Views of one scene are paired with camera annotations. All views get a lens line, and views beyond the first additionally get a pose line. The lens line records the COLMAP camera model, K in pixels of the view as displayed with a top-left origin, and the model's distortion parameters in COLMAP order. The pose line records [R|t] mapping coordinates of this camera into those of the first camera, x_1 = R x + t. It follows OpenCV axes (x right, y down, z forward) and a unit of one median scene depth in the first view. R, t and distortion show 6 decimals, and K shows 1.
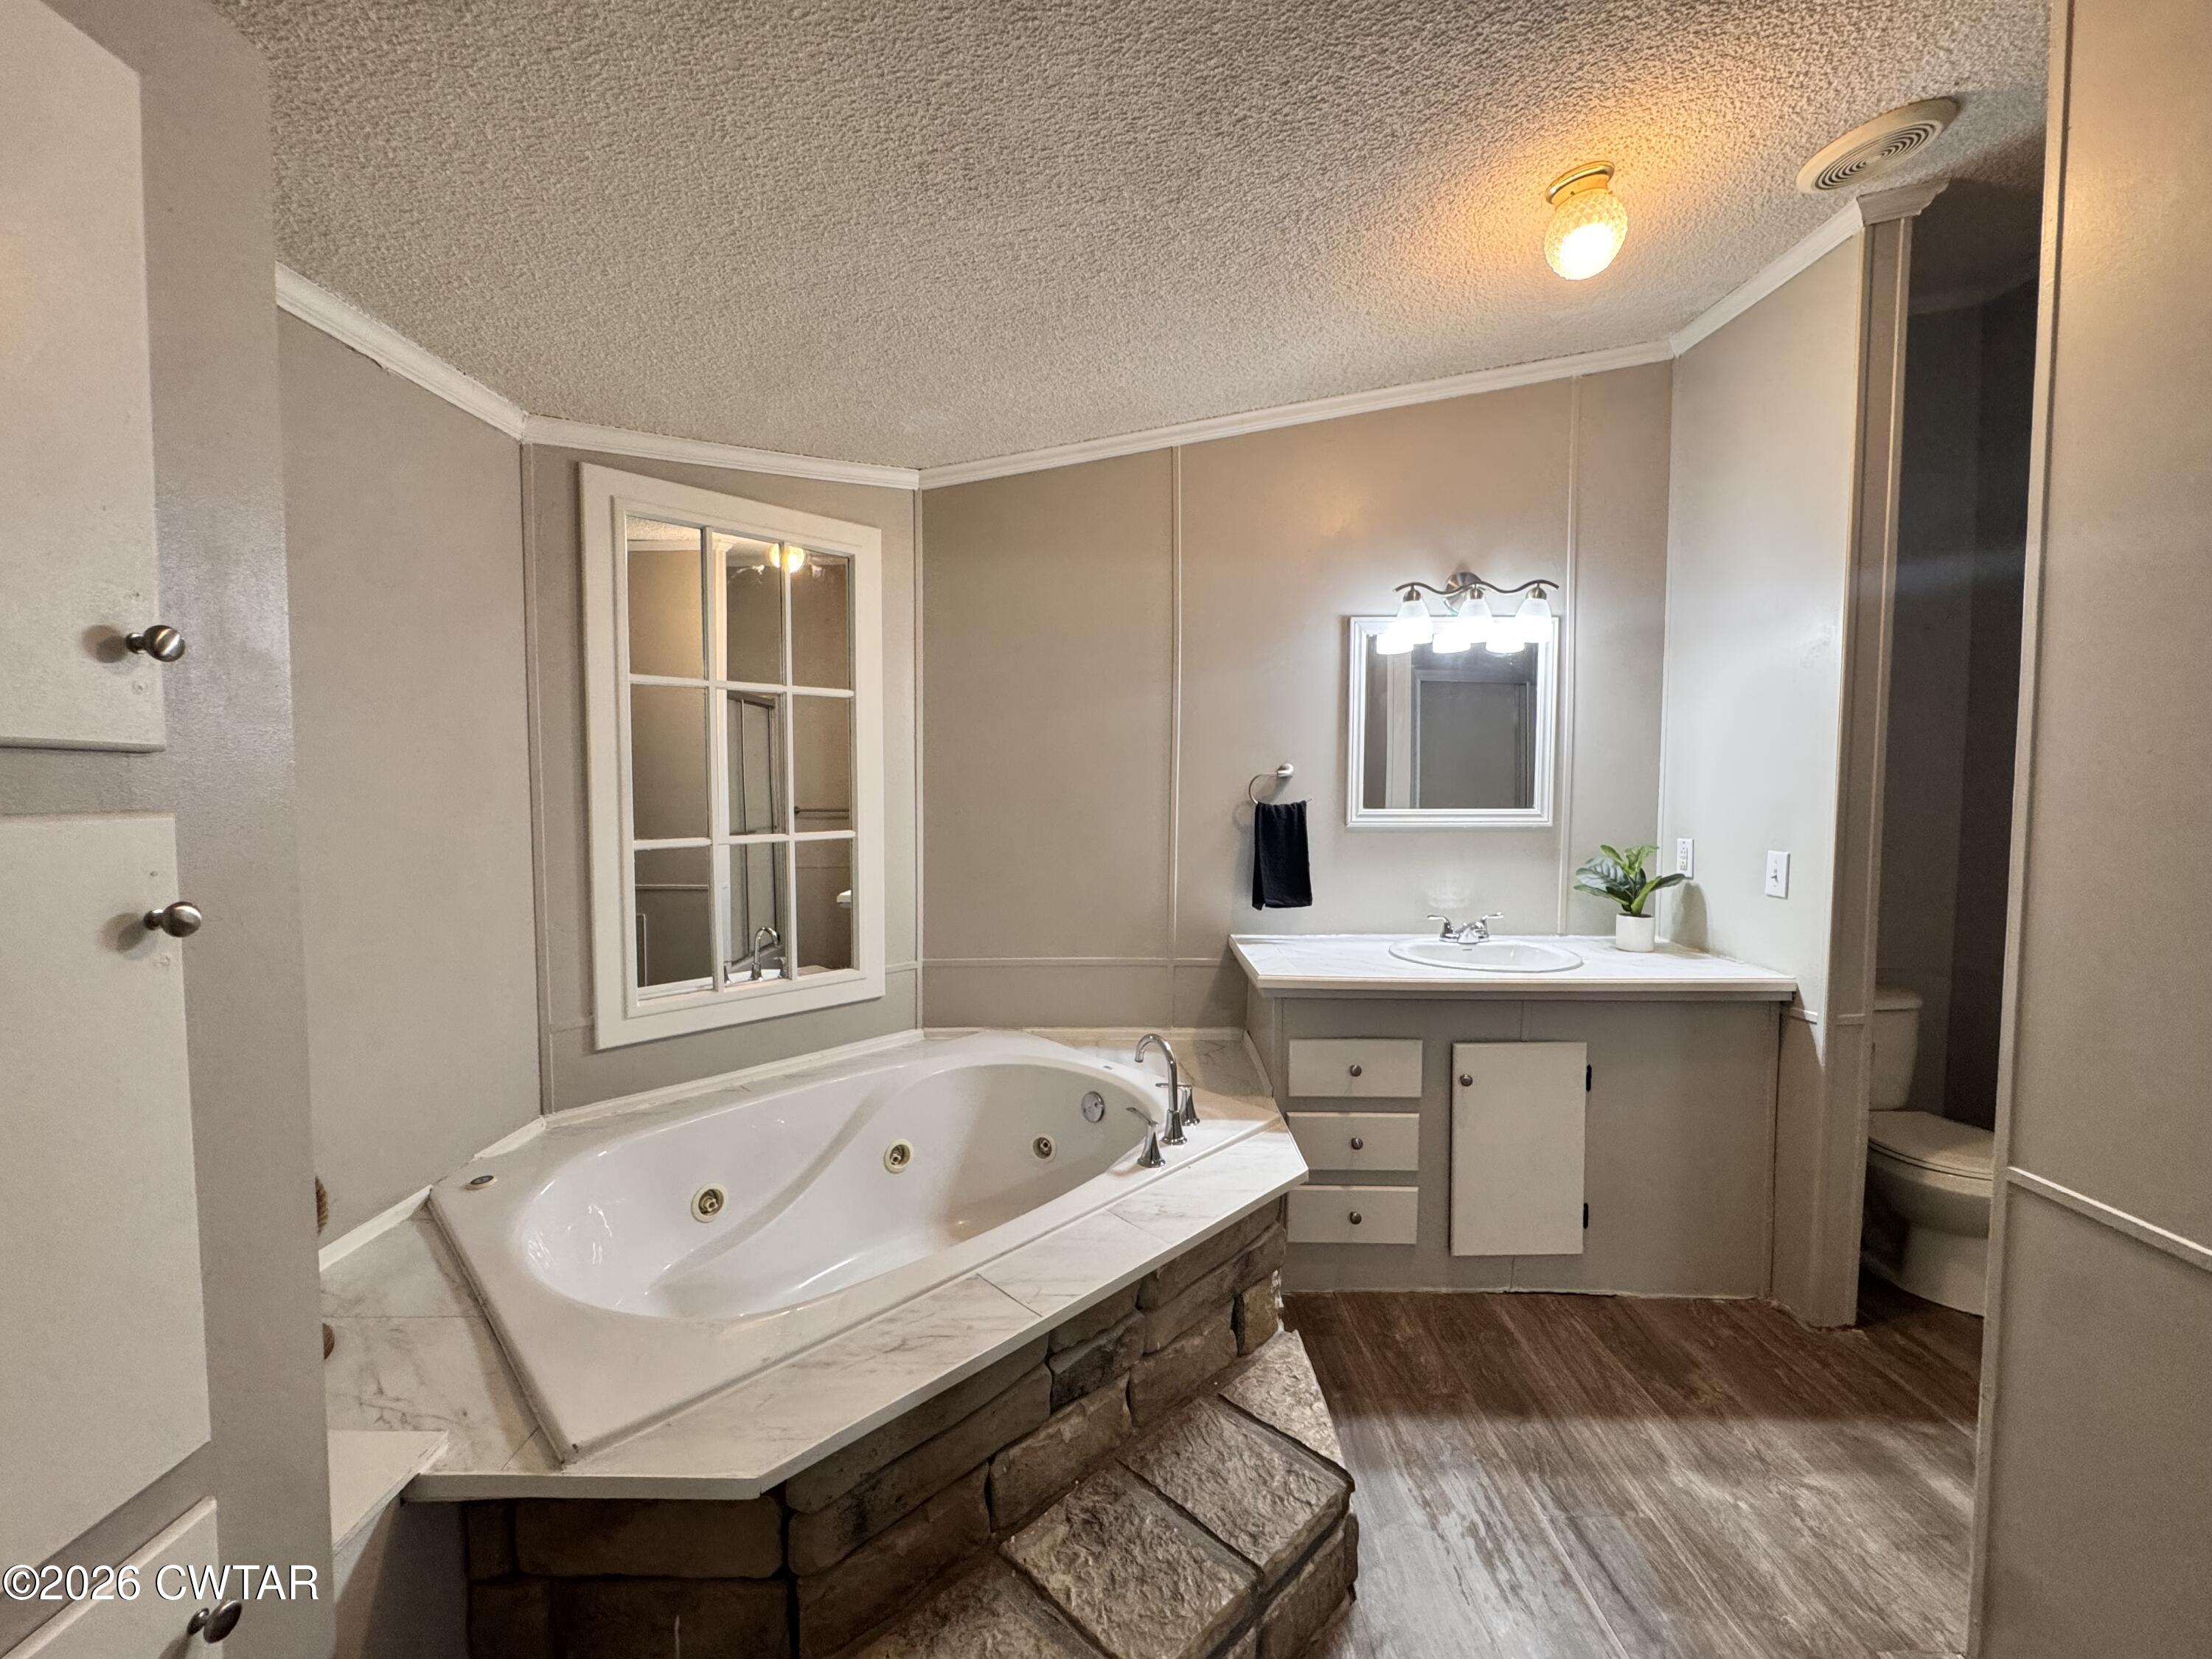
lens RADIAL K [[900.6, 0, 1100.6], [0, 900.6, 826.6], [0, 0, 1]] dist [-0.002156, 0.000522]
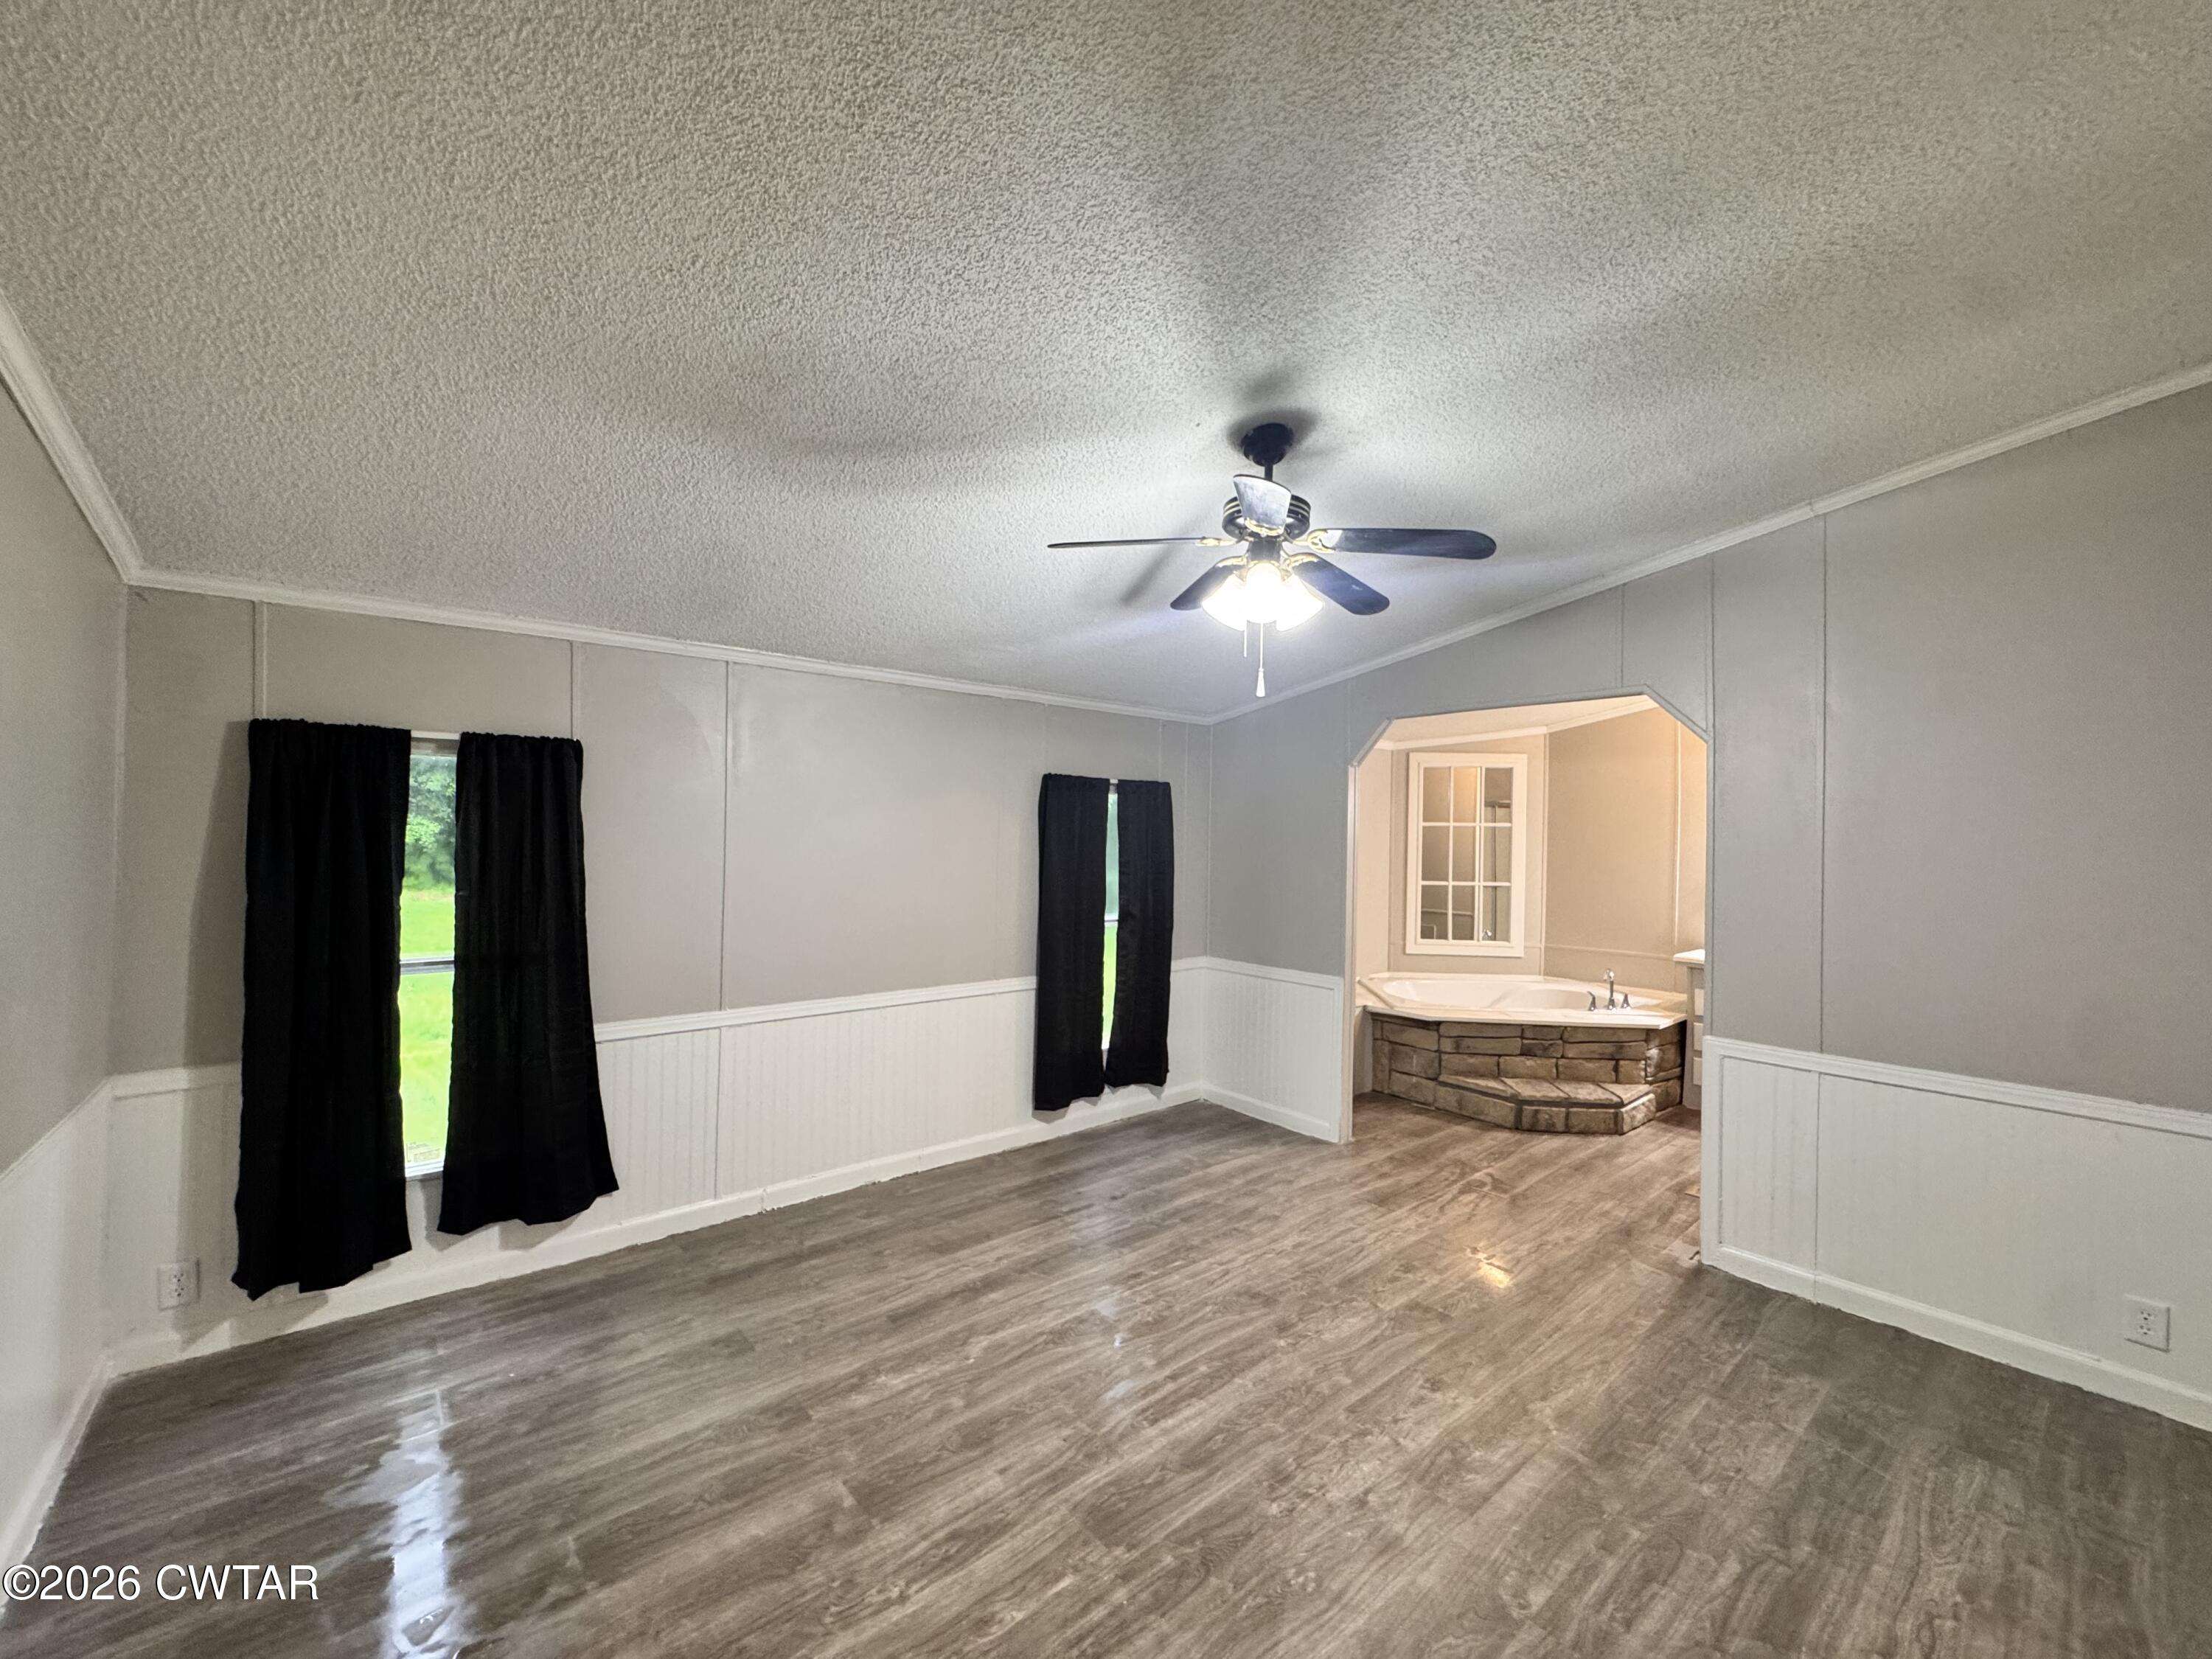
lens RADIAL K [[900.6, 0, 1098.3], [0, 900.6, 828.3], [0, 0, 1]] dist [-0.002156, 0.000522]
pose [[0.653179, 0.009679, -0.757142, 0.893574], [-0.054172, 0.997953, -0.033976, 0.001713], [0.755263, 0.063208, 0.652366, -1.510738]]
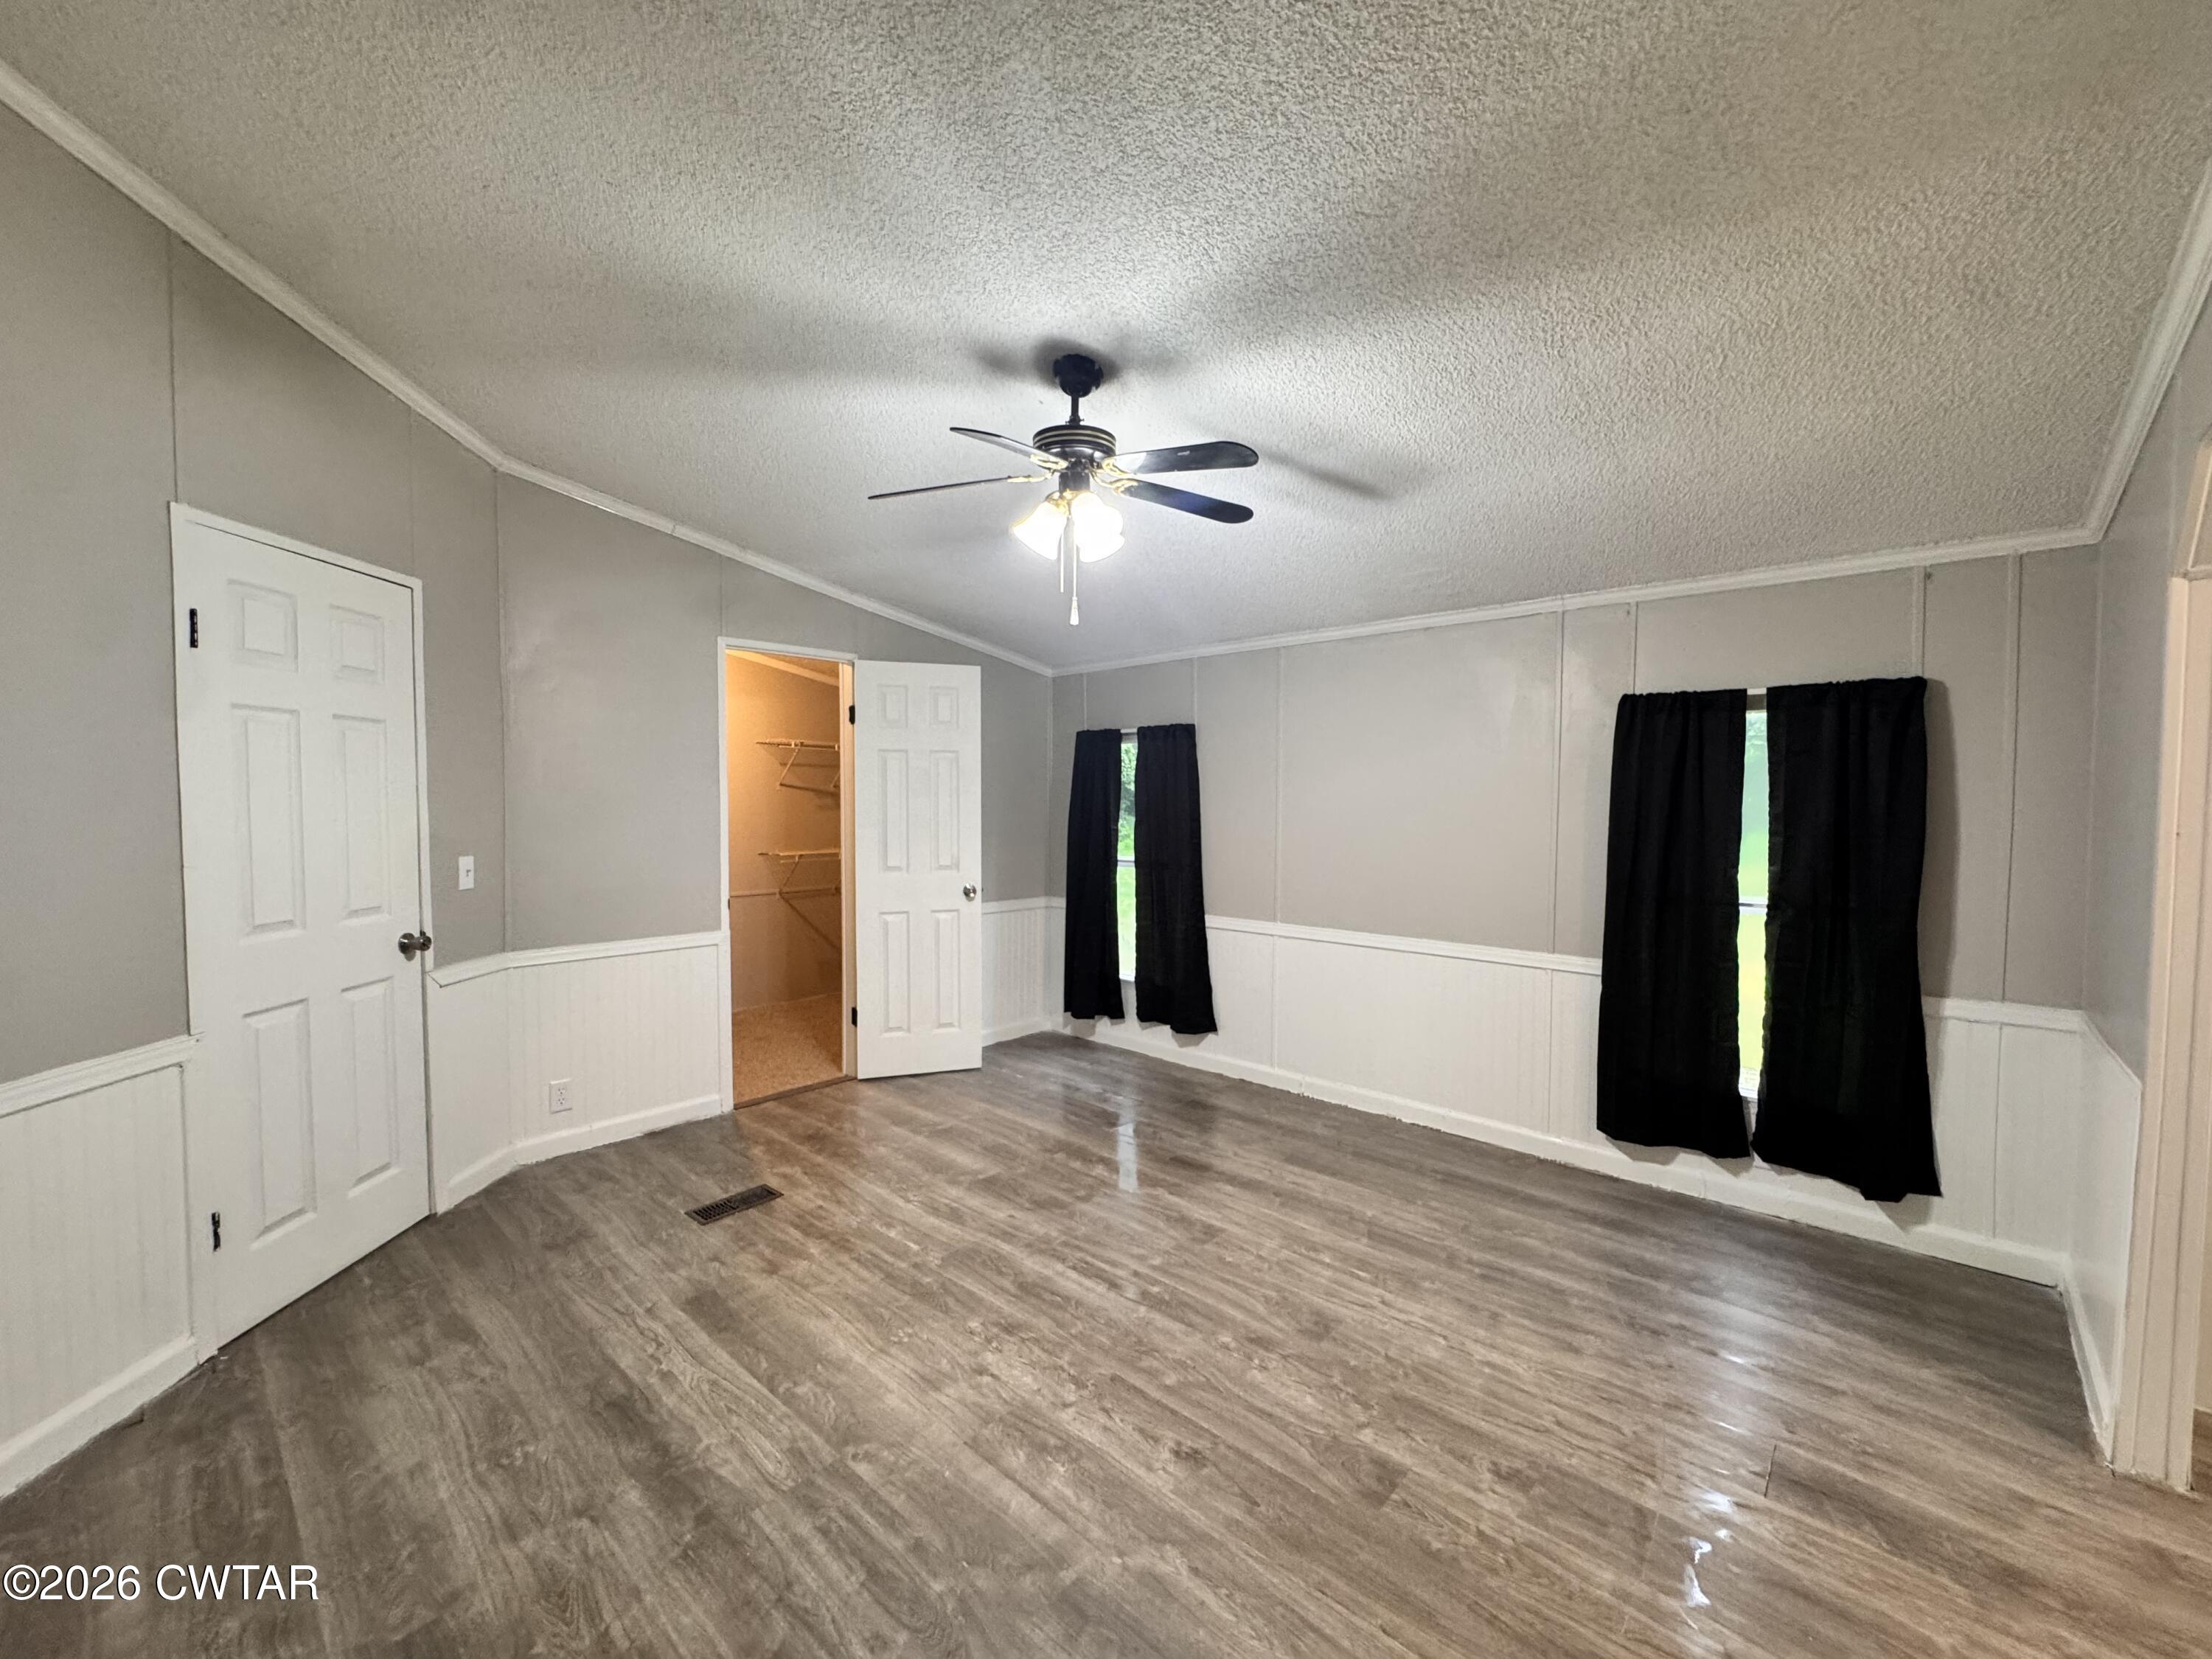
lens RADIAL K [[900.6, 0, 1110.4], [0, 900.6, 833.2], [0, 0, 1]] dist [-0.002156, 0.000522]
pose [[-0.673152, 0.024602, -0.739095, 0.992286], [-0.039271, 0.996847, 0.068949, -0.018961], [0.738461, 0.075439, -0.670063, -0.060948]]
